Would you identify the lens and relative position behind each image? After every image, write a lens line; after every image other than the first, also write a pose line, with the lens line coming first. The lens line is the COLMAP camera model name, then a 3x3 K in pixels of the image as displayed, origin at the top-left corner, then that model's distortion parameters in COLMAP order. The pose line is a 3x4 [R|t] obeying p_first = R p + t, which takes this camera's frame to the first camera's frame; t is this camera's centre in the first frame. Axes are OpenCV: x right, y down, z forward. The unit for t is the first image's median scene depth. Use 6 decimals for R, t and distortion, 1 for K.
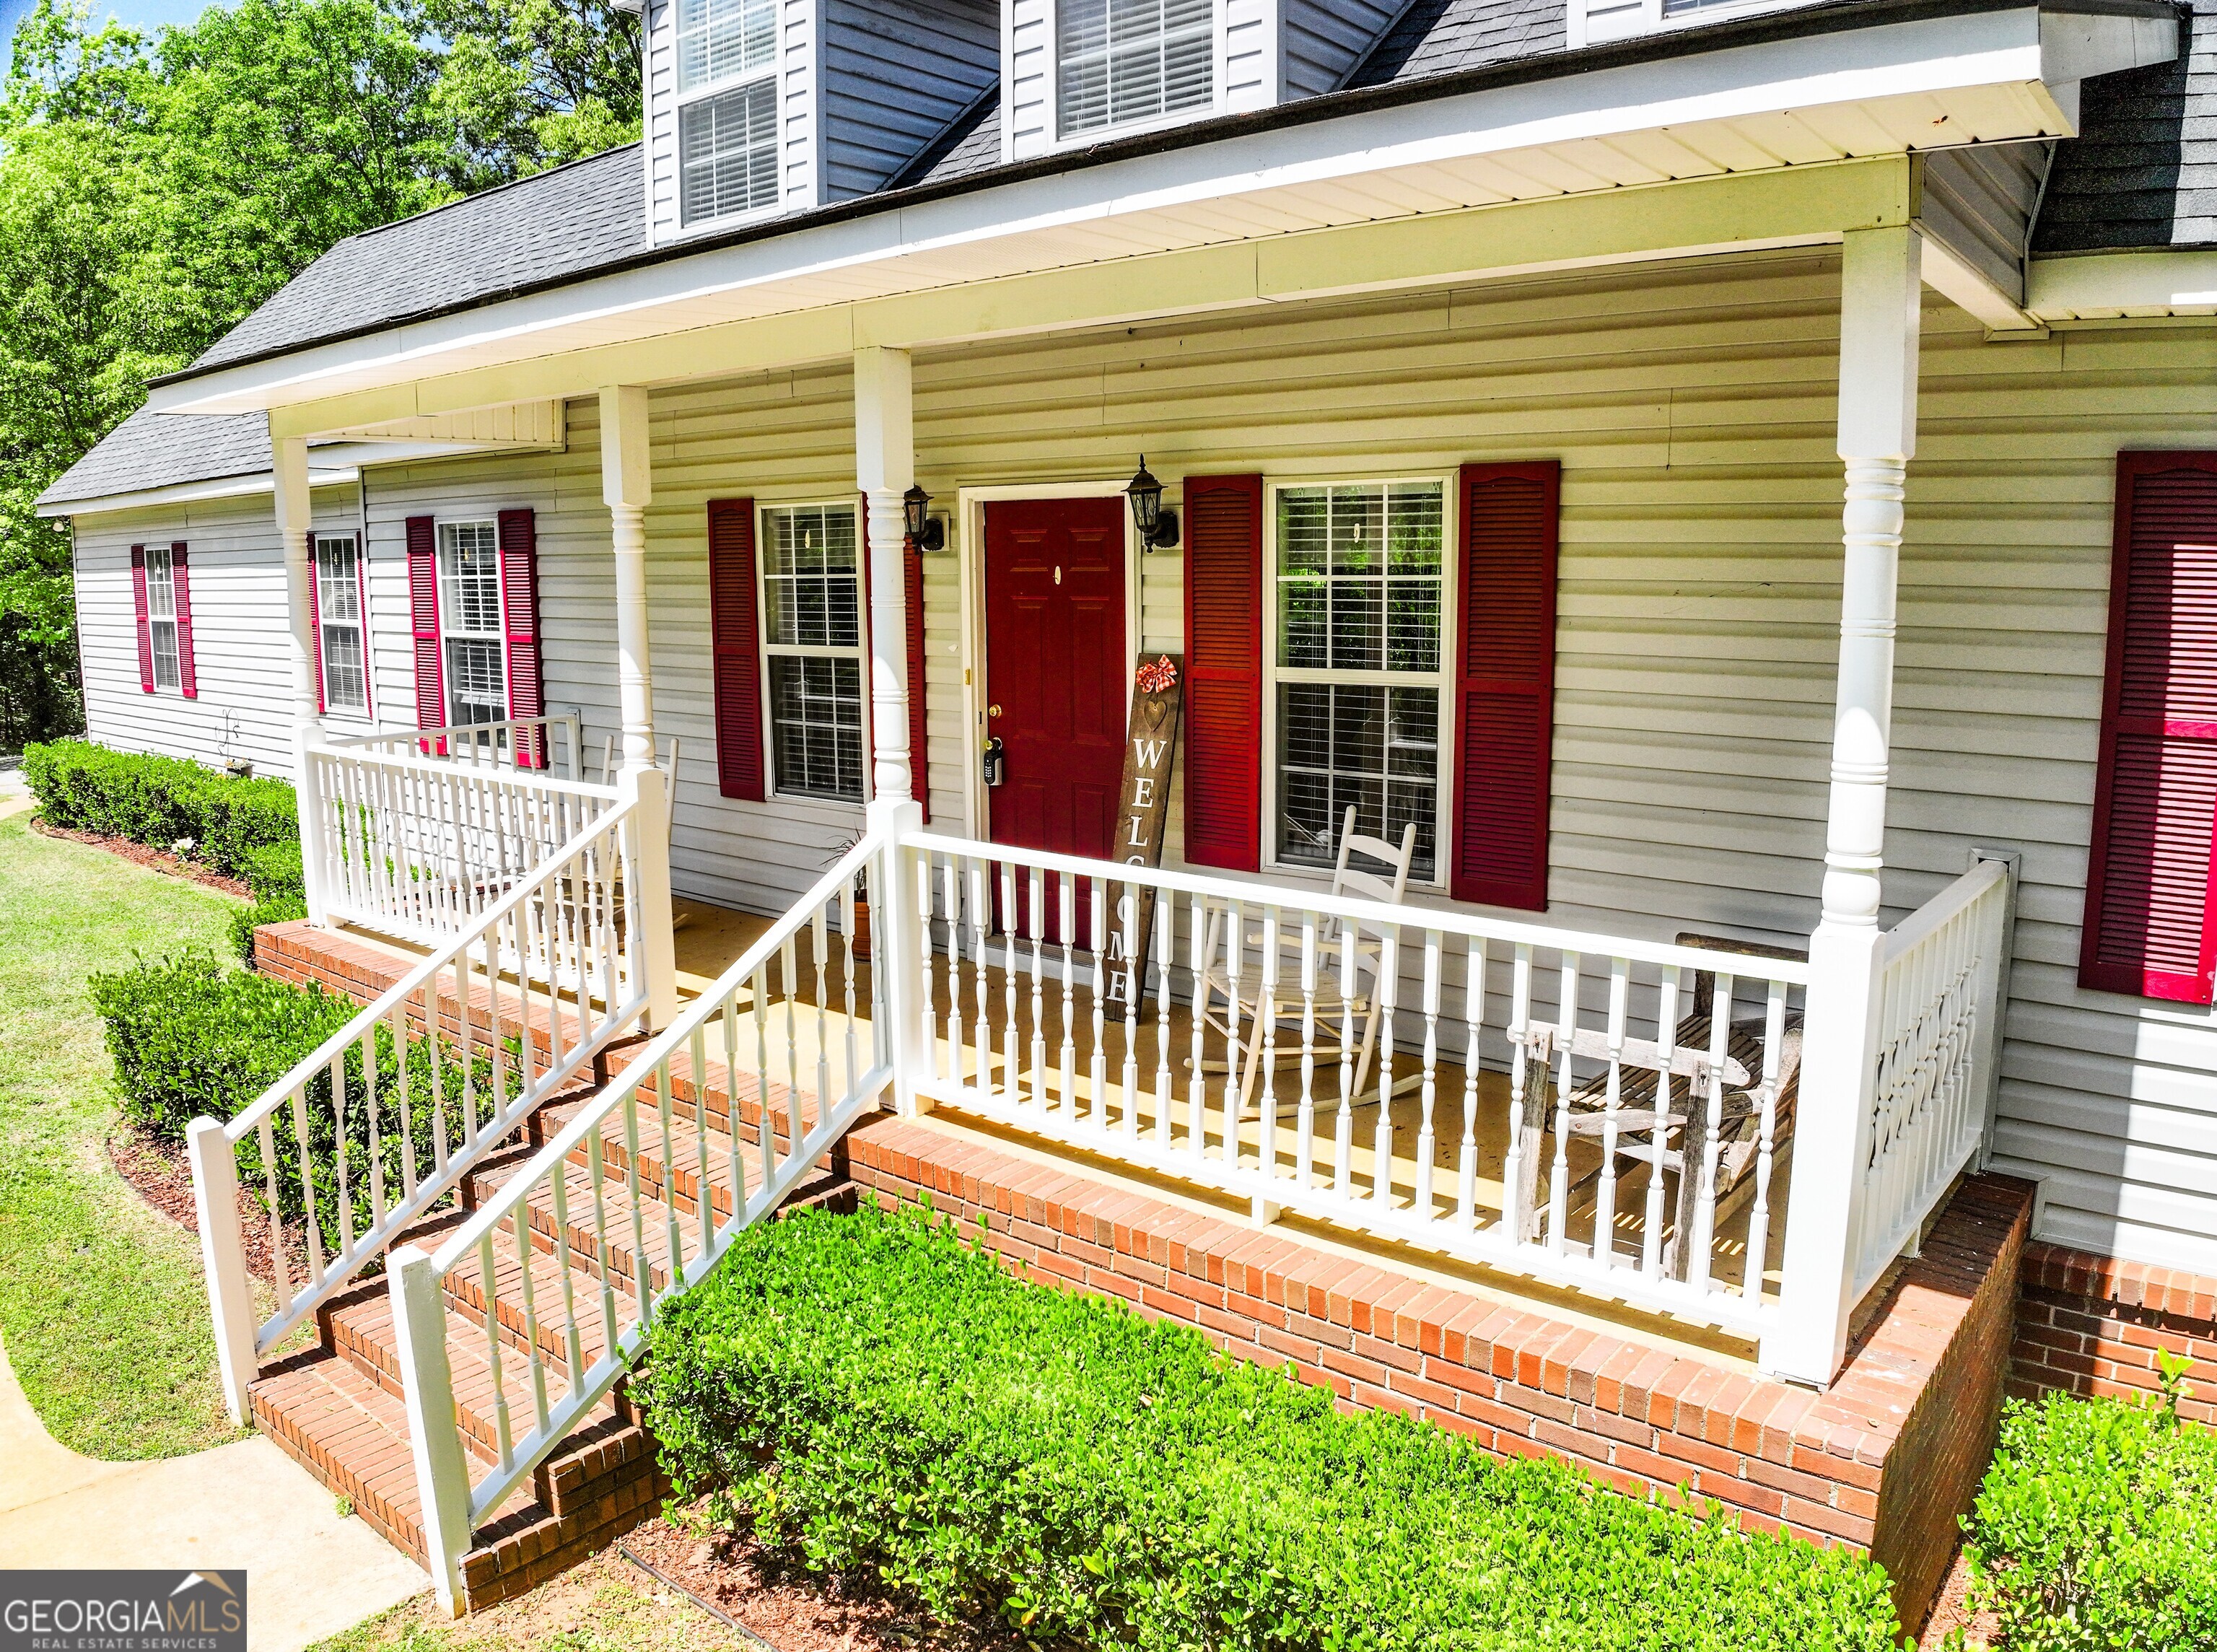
lens RADIAL K [[1613.9, 0, 1108.5], [0, 1613.9, 826.0], [0, 0, 1]] dist [-0.104564, -0.014204]
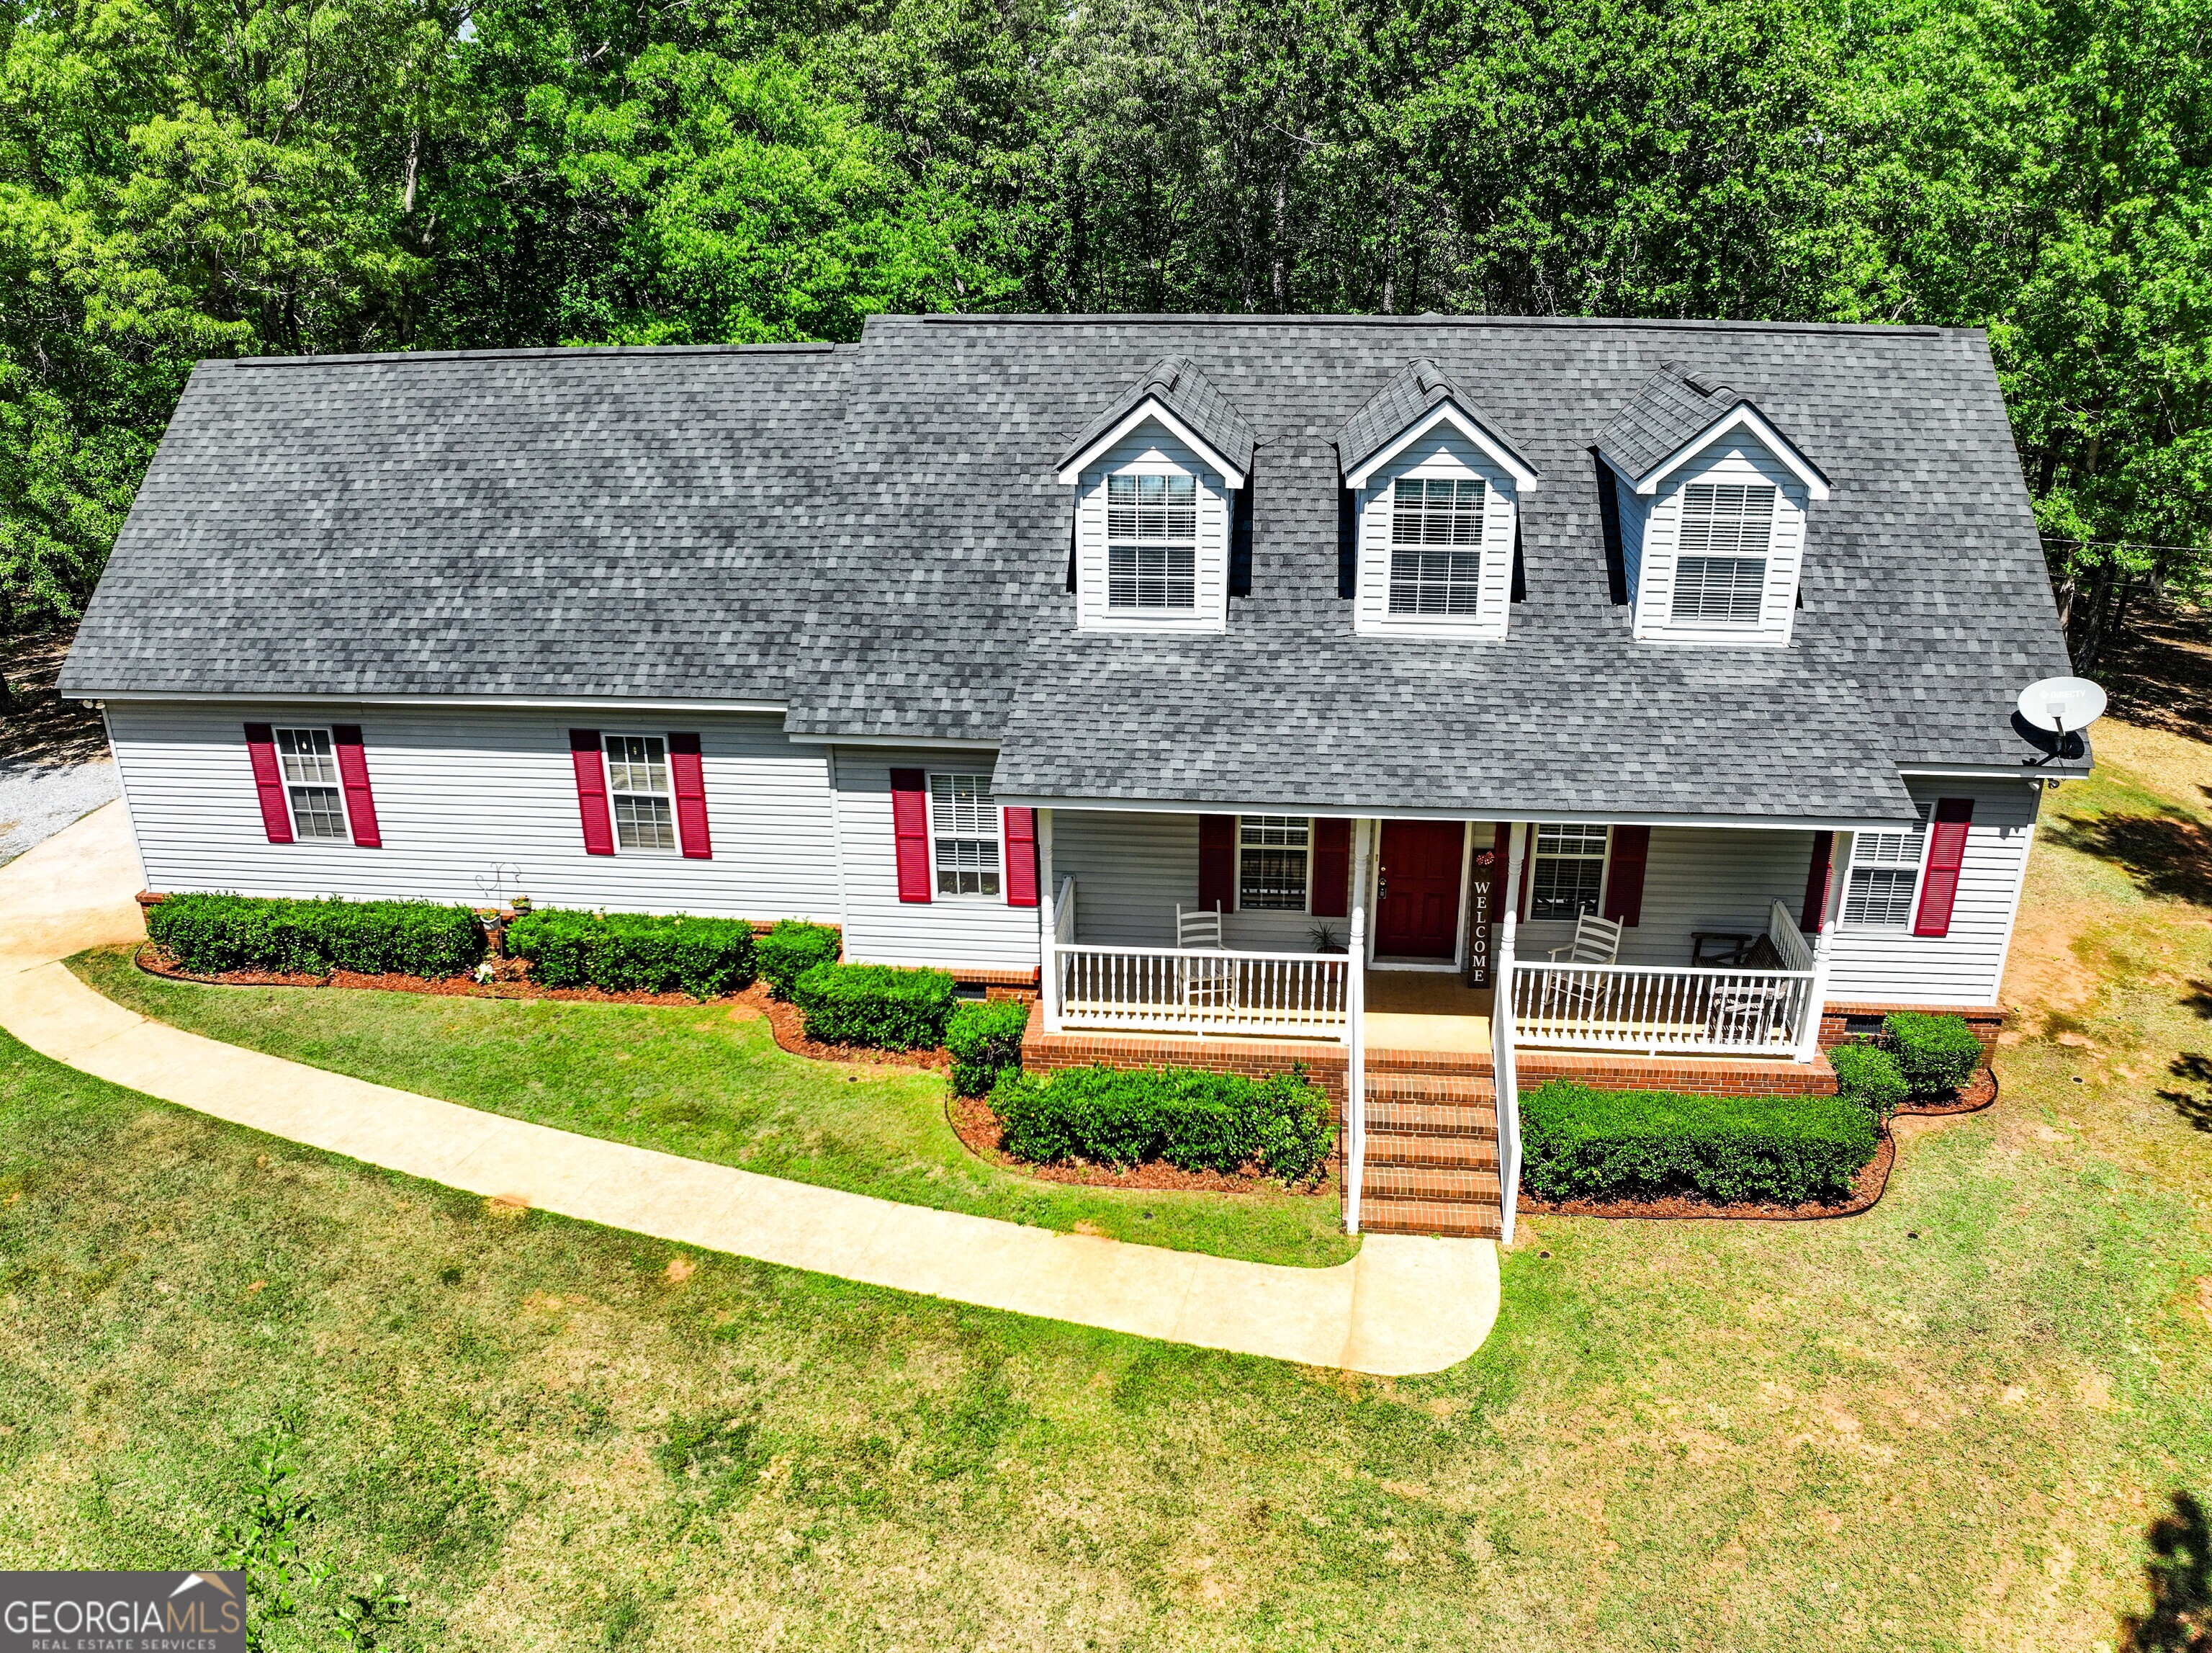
lens RADIAL K [[1606.3, 0, 1103.7], [0, 1606.3, 821.8], [0, 0, 1]] dist [-0.106941, -0.011230]
pose [[0.836685, -0.213494, 0.504360, -1.718980], [0.097709, 0.964307, 0.246098, -0.819928], [-0.538899, -0.156625, 0.827681, -0.761230]]
